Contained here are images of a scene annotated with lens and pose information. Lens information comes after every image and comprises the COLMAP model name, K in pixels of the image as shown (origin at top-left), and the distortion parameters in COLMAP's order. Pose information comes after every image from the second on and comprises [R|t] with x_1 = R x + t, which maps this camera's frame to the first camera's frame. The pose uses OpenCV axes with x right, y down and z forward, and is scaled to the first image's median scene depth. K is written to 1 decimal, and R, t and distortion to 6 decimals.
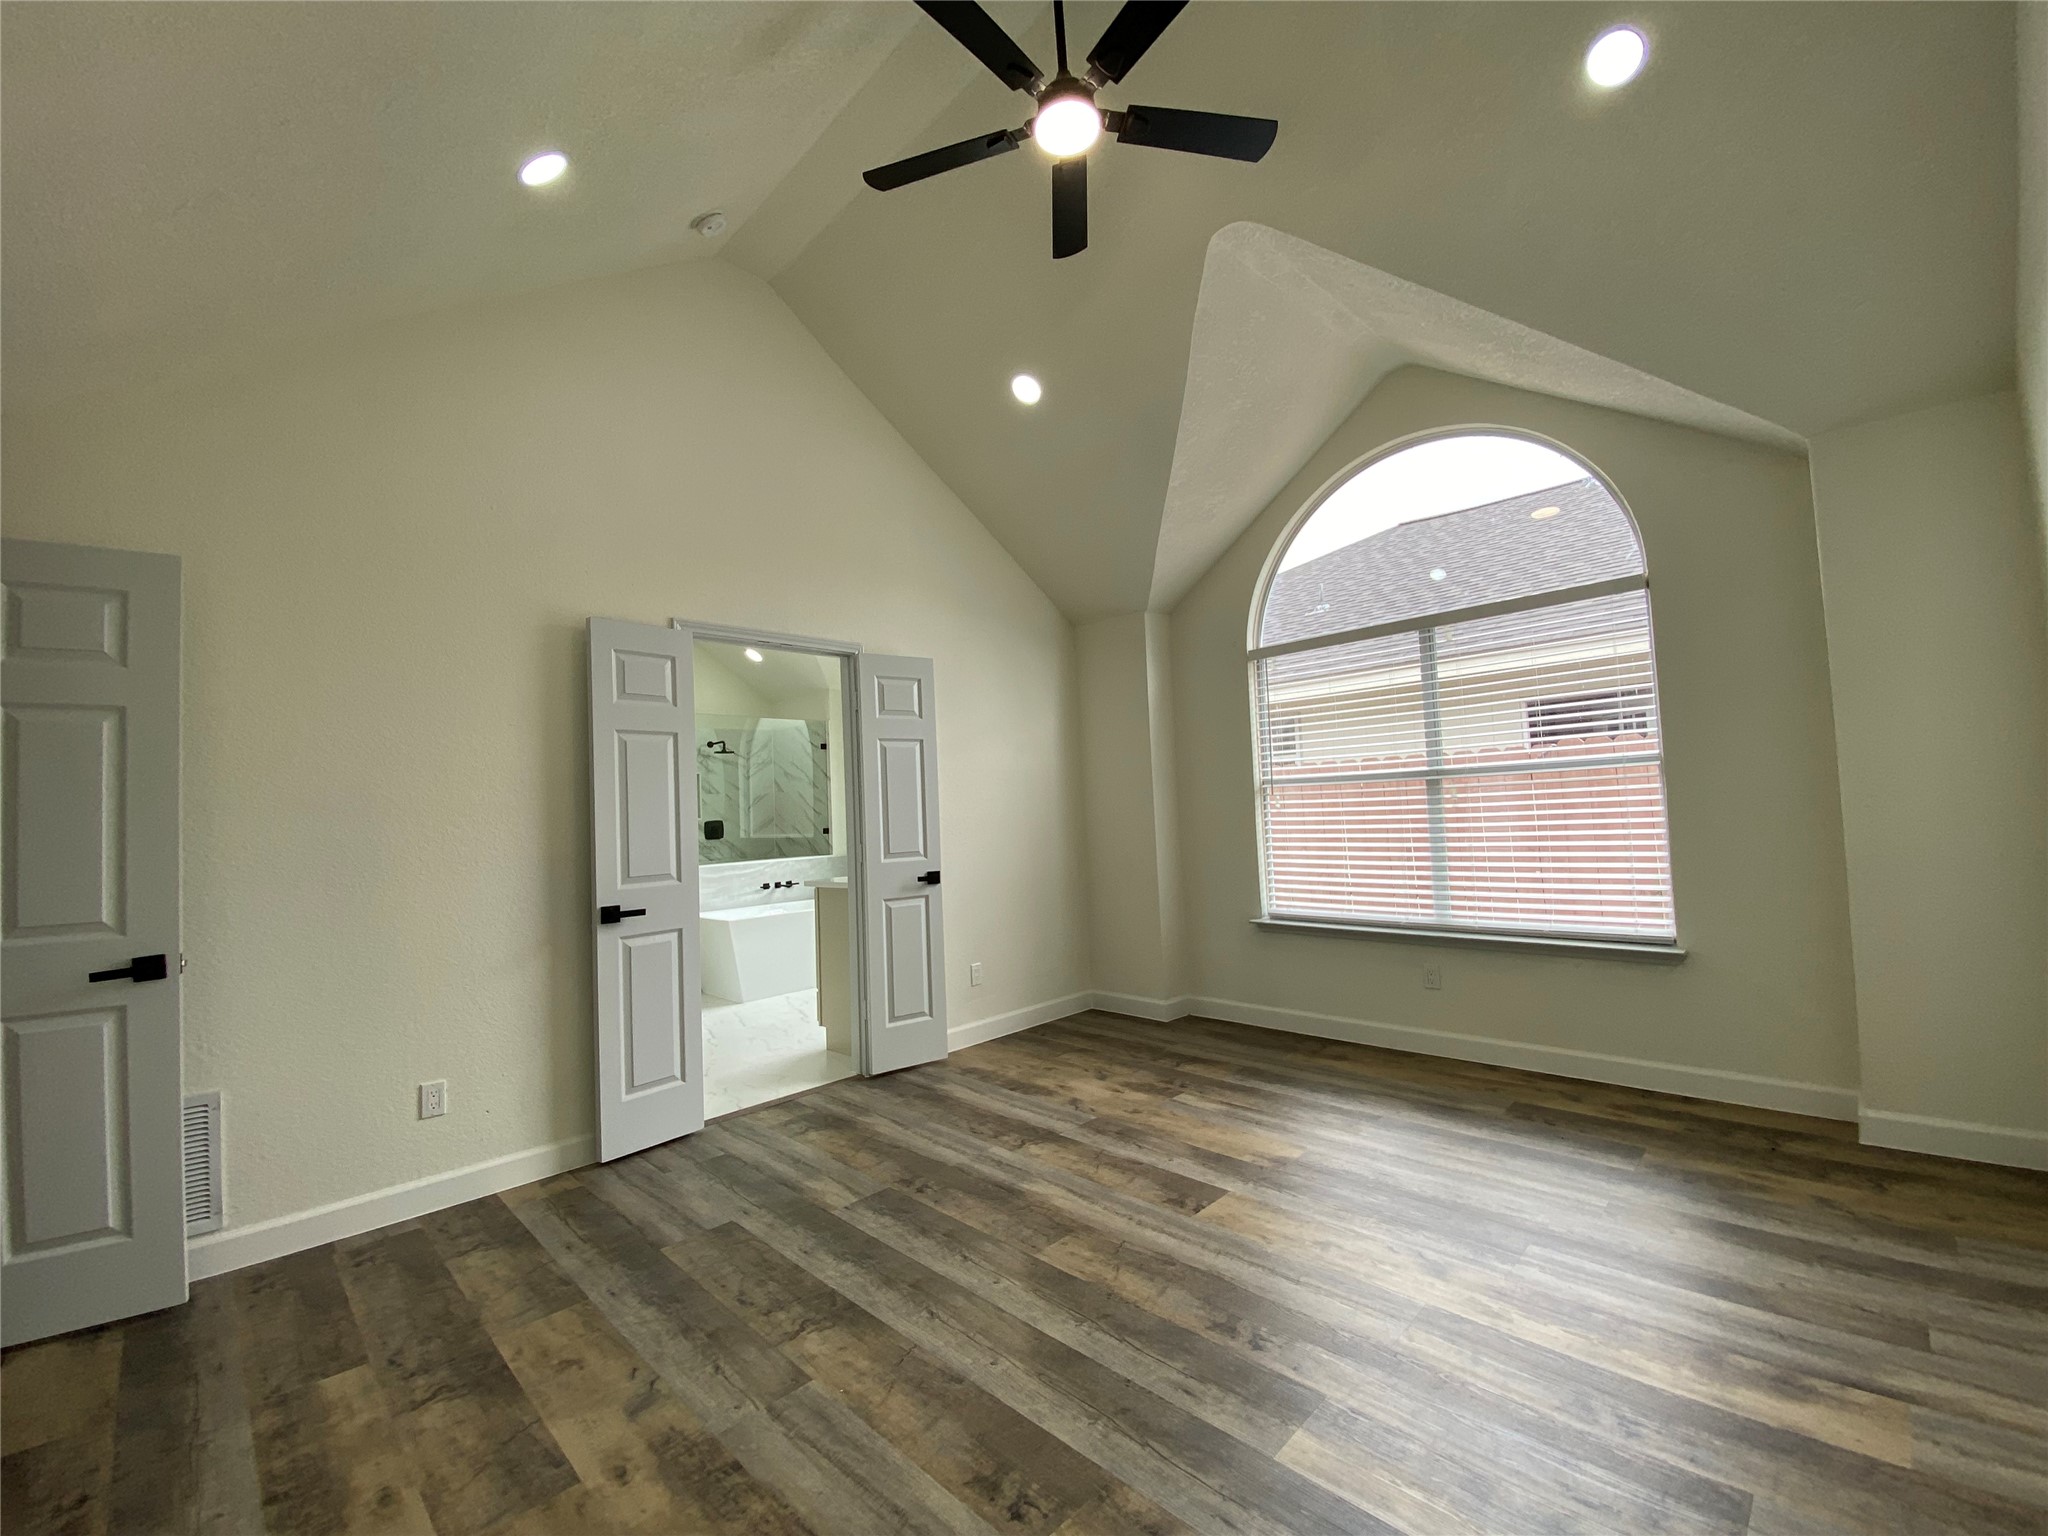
lens RADIAL K [[832.8, 0, 1021.6], [0, 832.8, 772.9], [0, 0, 1]] dist [0.020558, -0.021280]
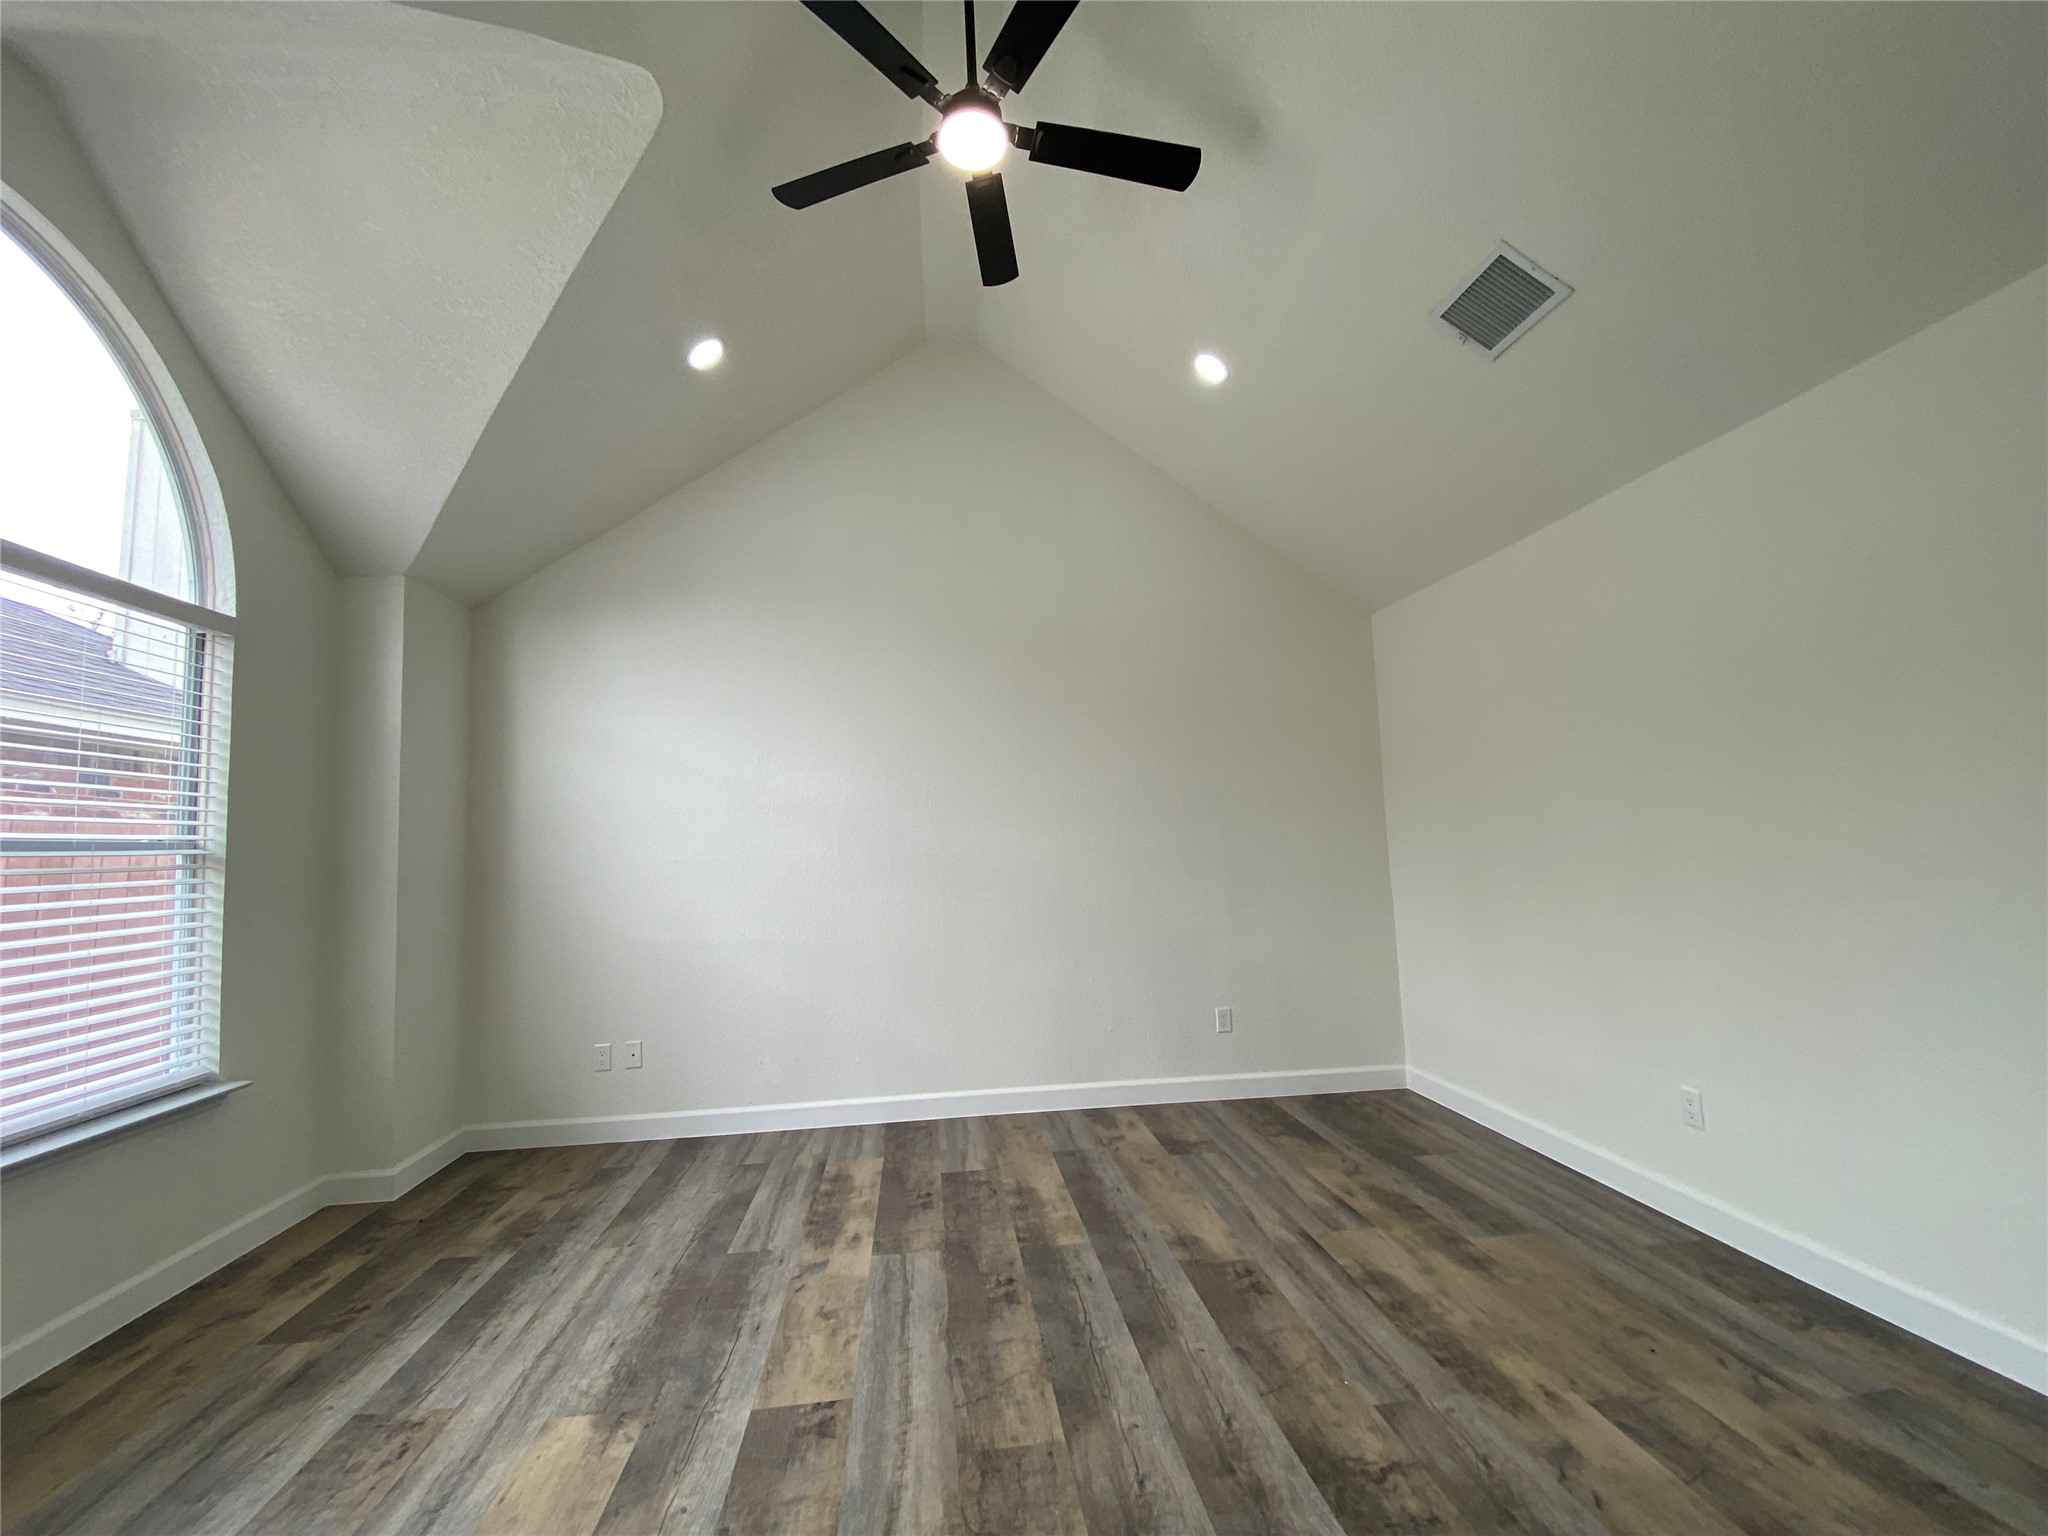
lens RADIAL K [[832.8, 0, 1021.6], [0, 832.8, 772.9], [0, 0, 1]] dist [0.020558, -0.021280]
pose [[-0.783414, 0.121137, 0.609580, -0.520076], [0.038273, 0.988363, -0.147221, 0.092575], [-0.620320, -0.092004, -0.778934, 1.767368]]
